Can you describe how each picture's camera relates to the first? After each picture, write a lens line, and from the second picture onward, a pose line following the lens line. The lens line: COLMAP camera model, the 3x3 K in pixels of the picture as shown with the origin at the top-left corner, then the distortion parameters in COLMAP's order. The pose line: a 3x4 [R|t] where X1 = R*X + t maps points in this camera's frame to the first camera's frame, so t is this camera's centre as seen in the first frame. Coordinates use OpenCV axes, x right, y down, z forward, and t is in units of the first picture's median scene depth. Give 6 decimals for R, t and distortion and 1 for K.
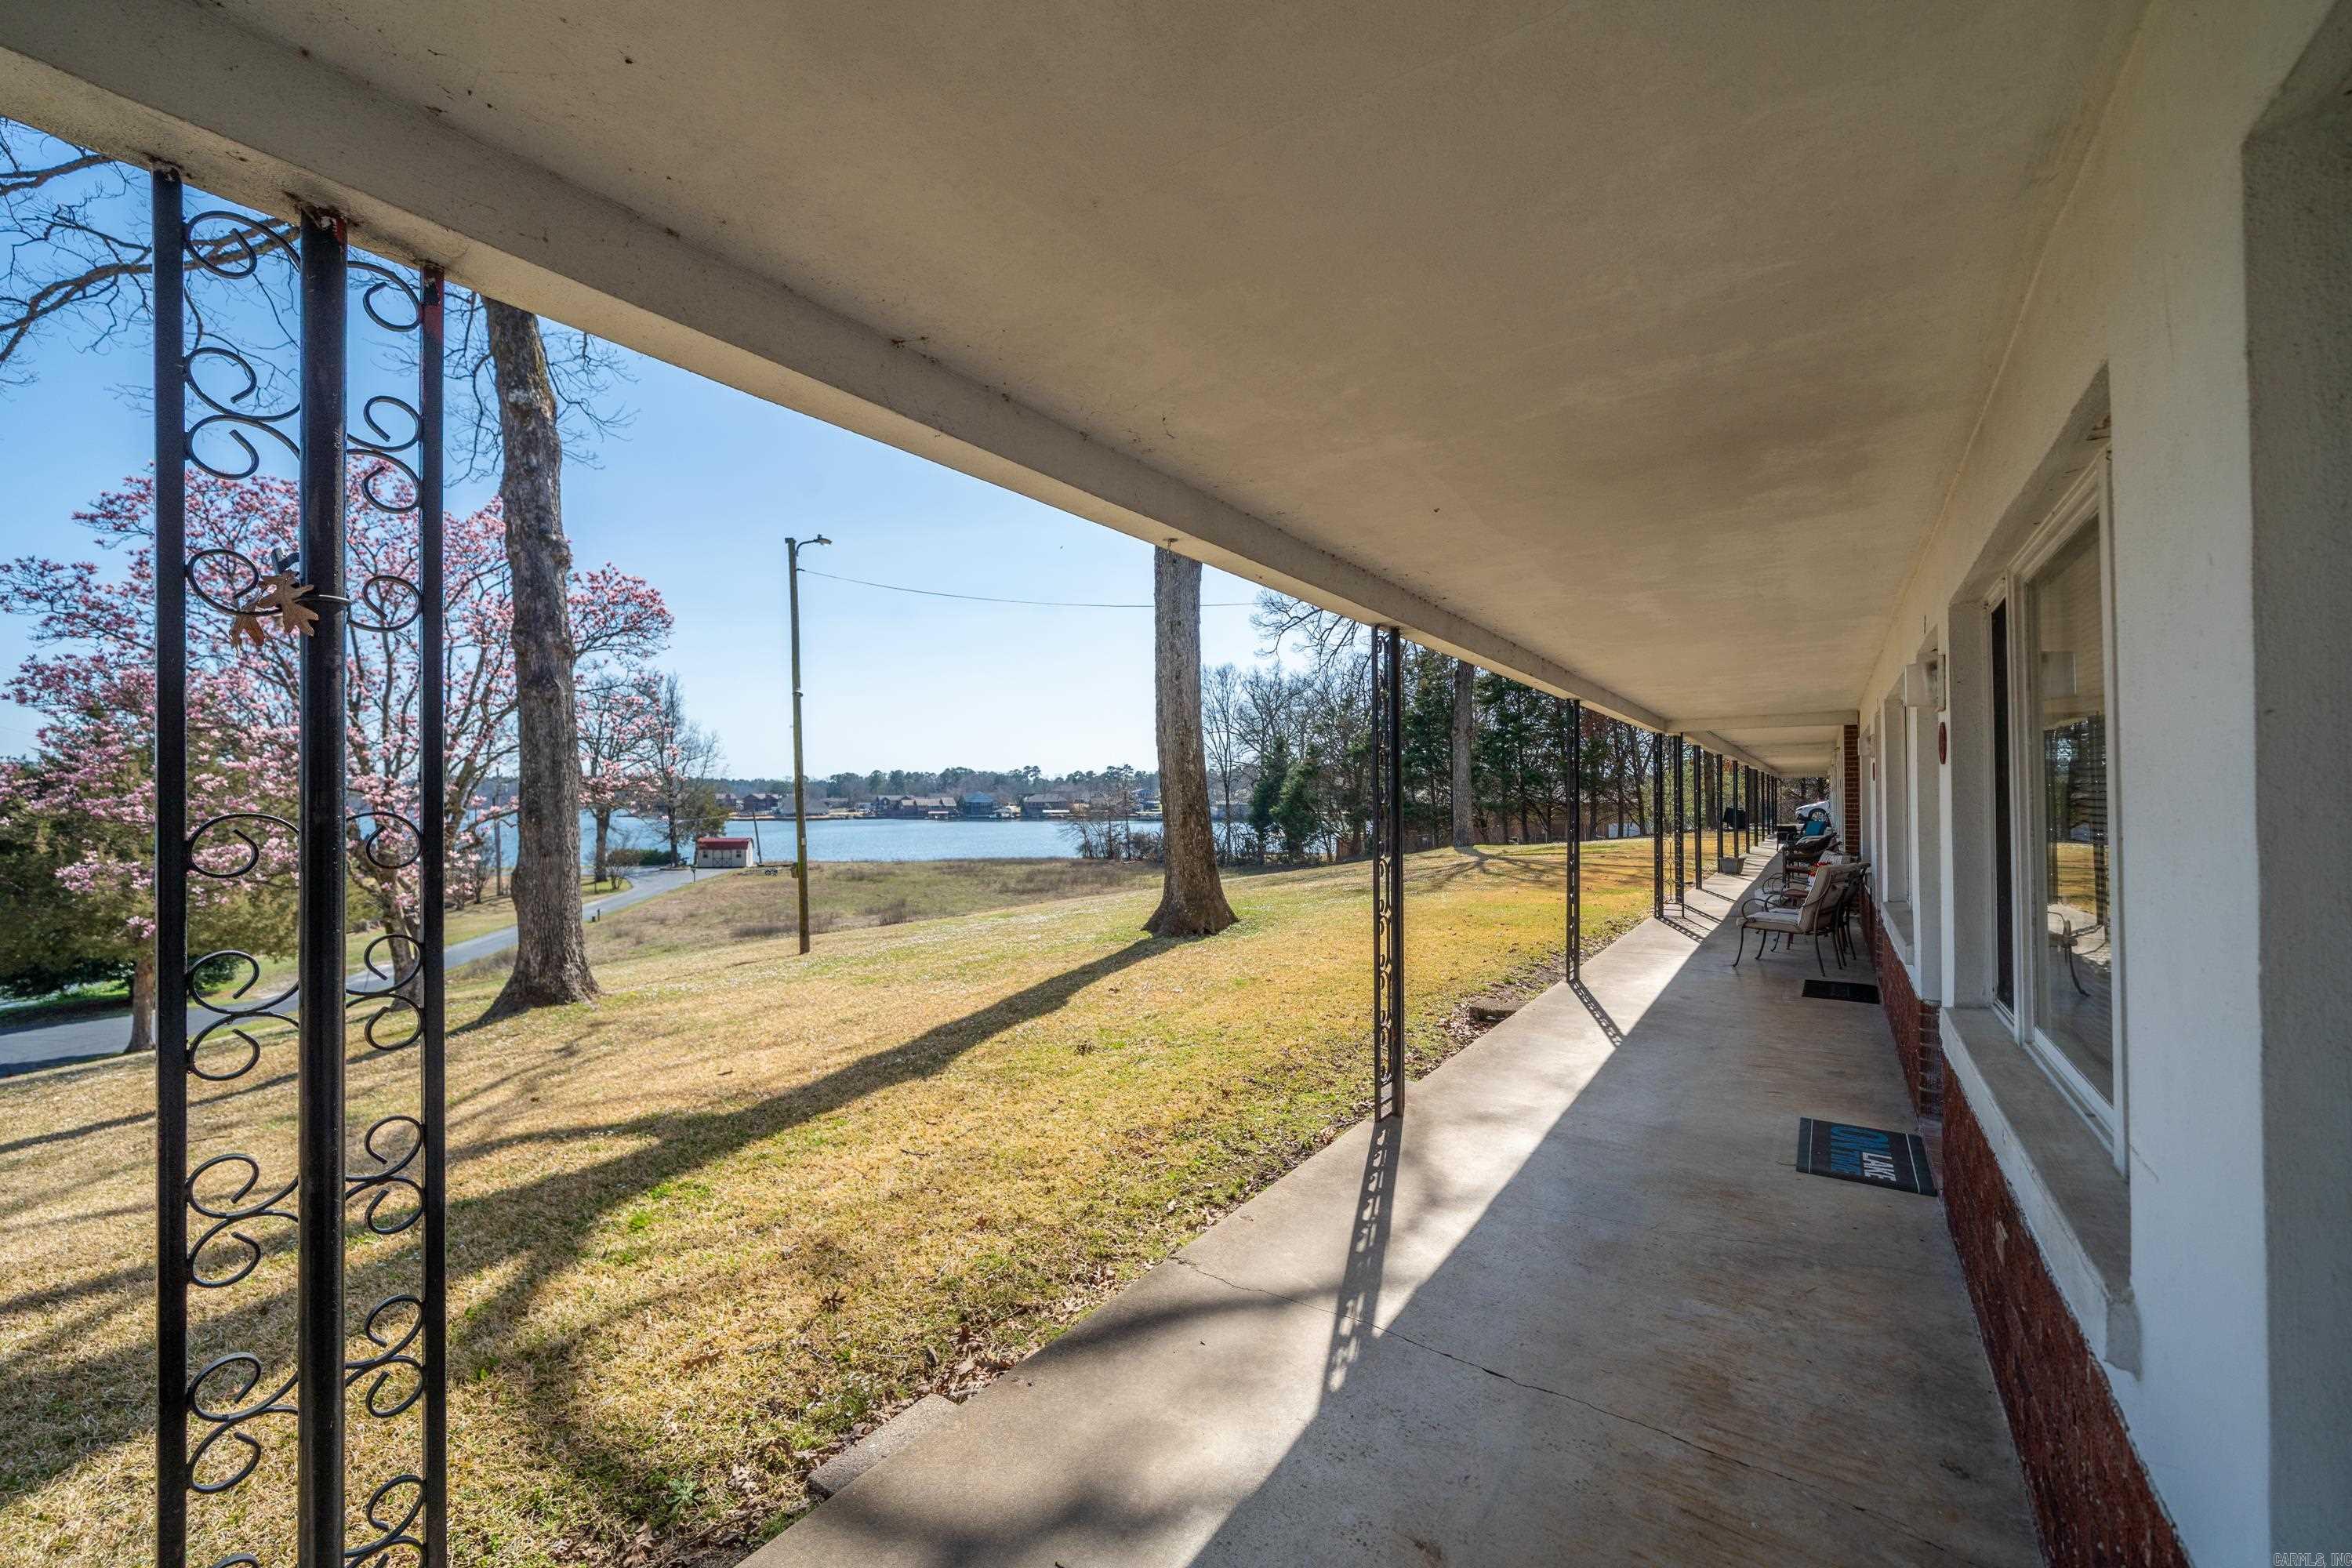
lens RADIAL K [[865.3, 0, 1174.7], [0, 865.3, 790.5], [0, 0, 1]] dist [-0.001732, -0.000071]
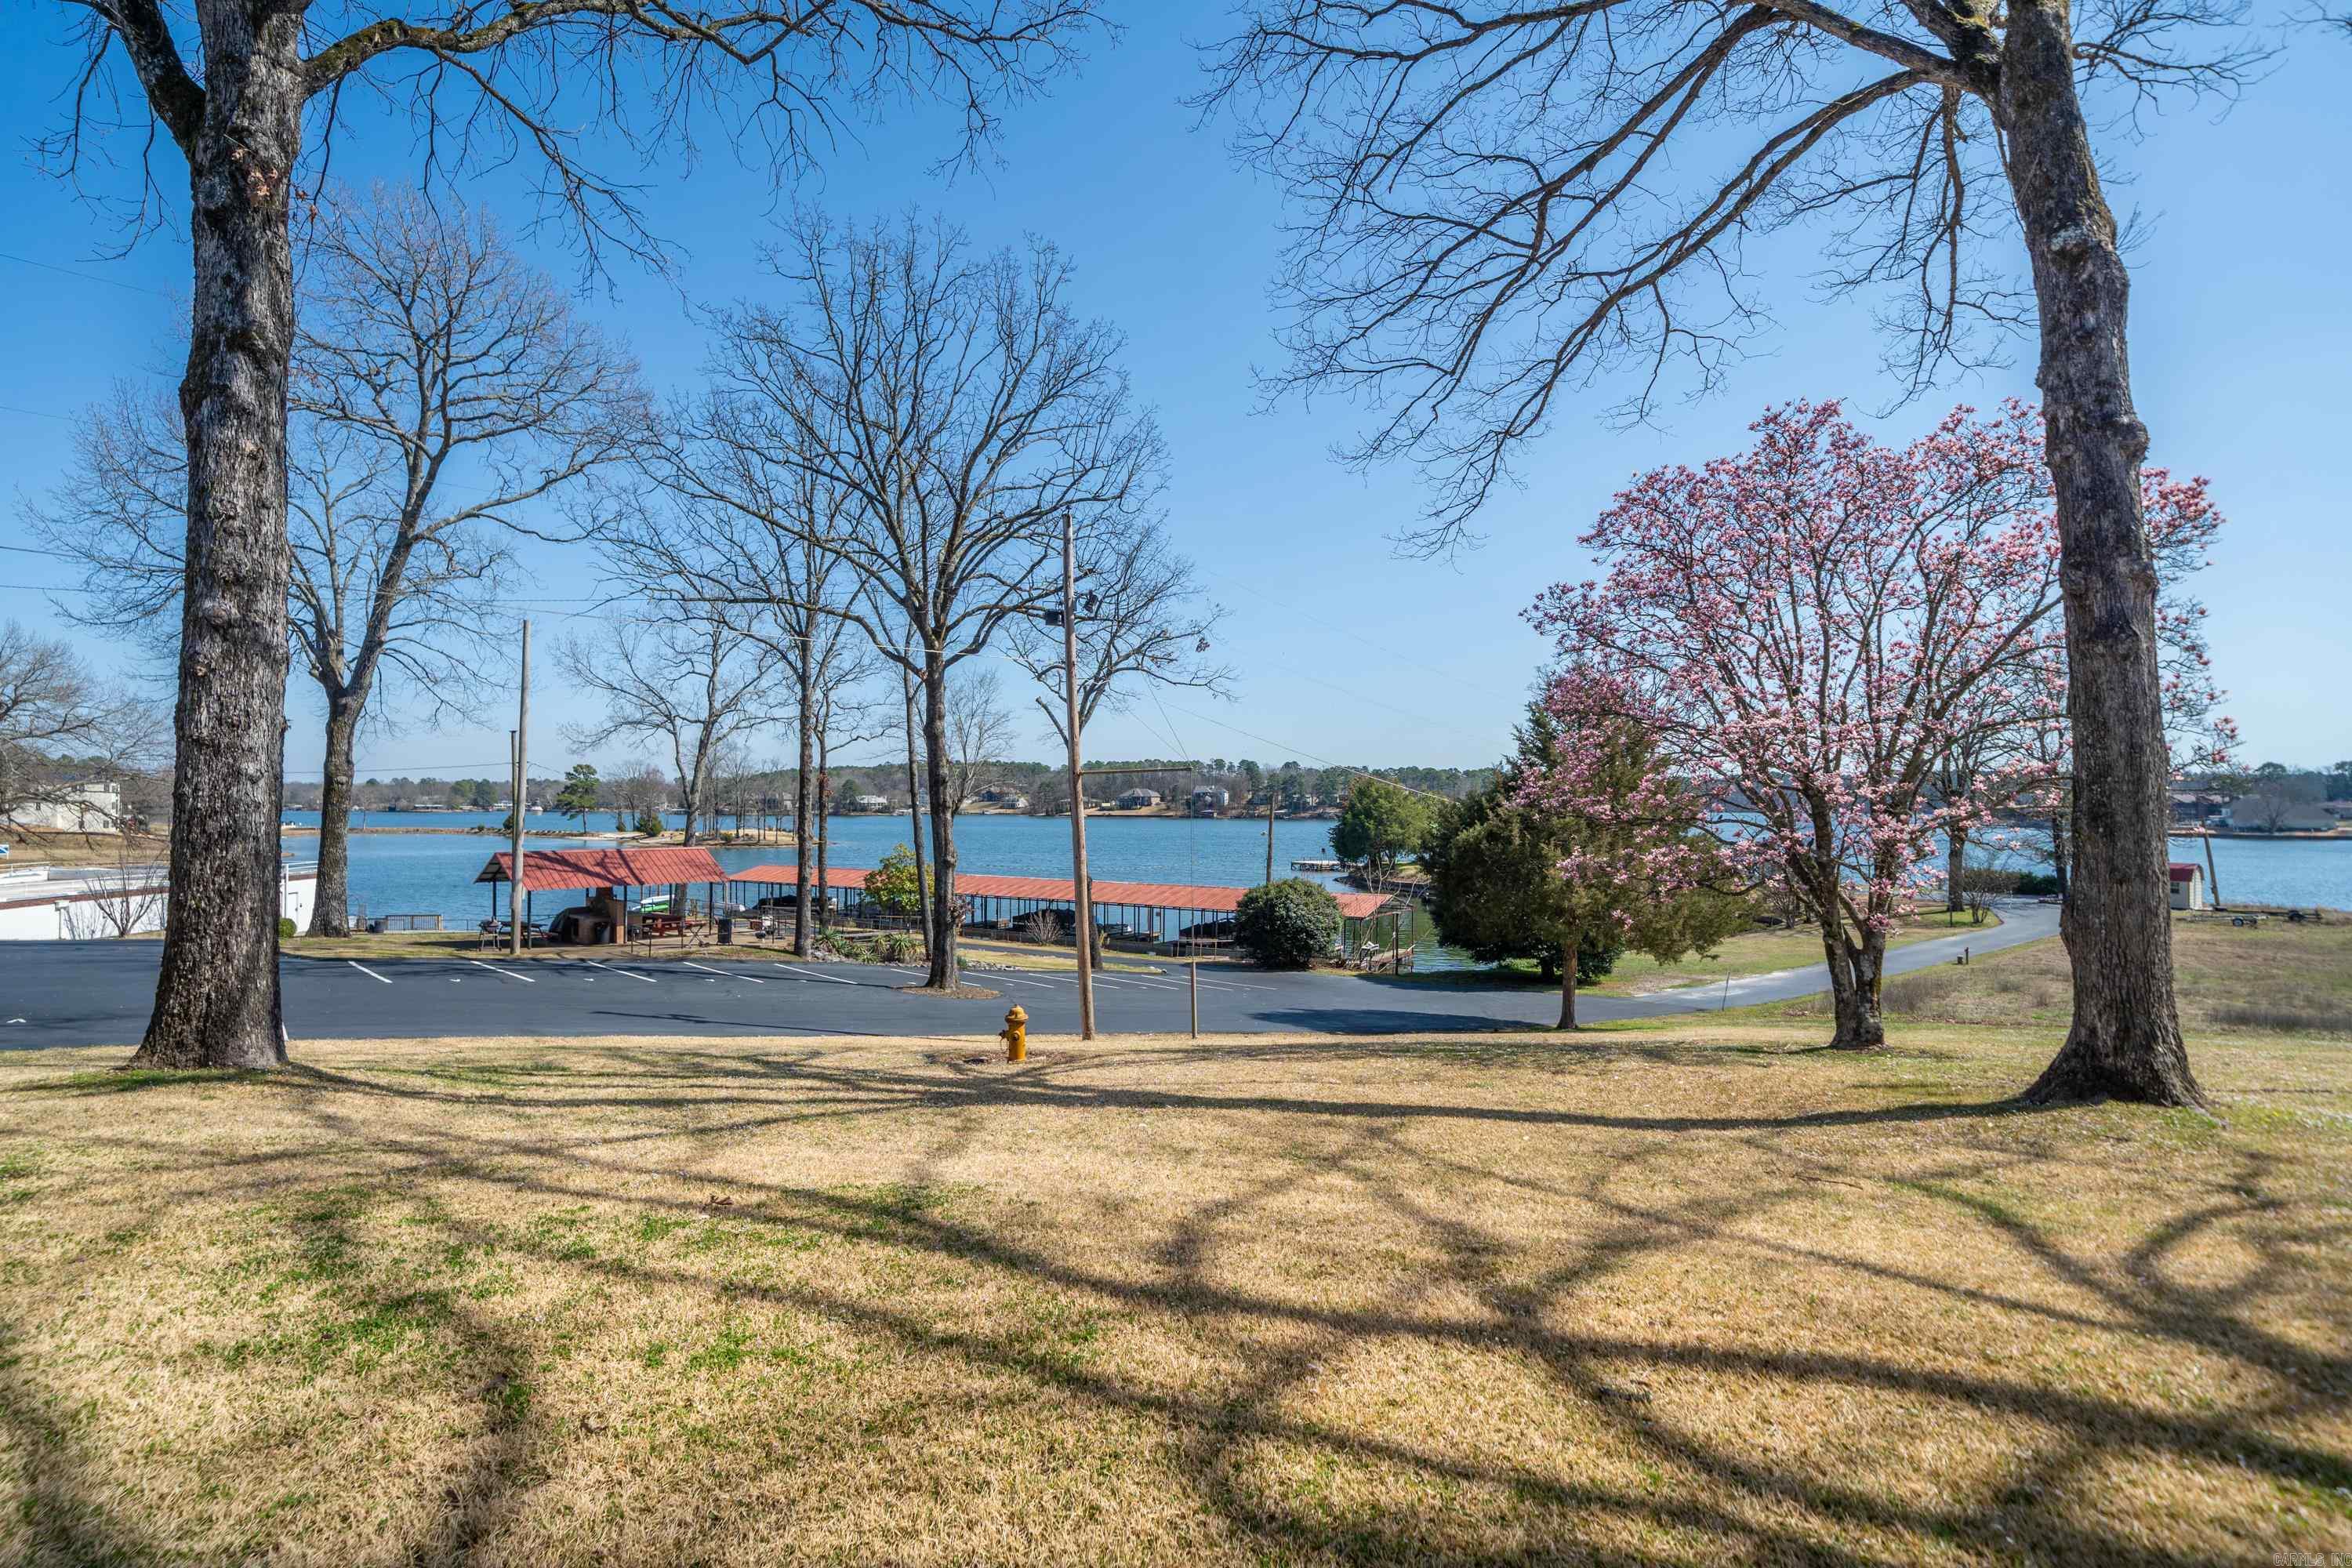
lens RADIAL K [[1079.5, 0, 1178.5], [0, 1079.5, 789.0], [0, 0, 1]] dist [0.001031, 0.000333]
pose [[0.425322, -0.004757, -0.905030, -0.256806], [0.002695, 0.999988, -0.003990, 0.002073], [0.905038, -0.000742, 0.425330, -0.046780]]
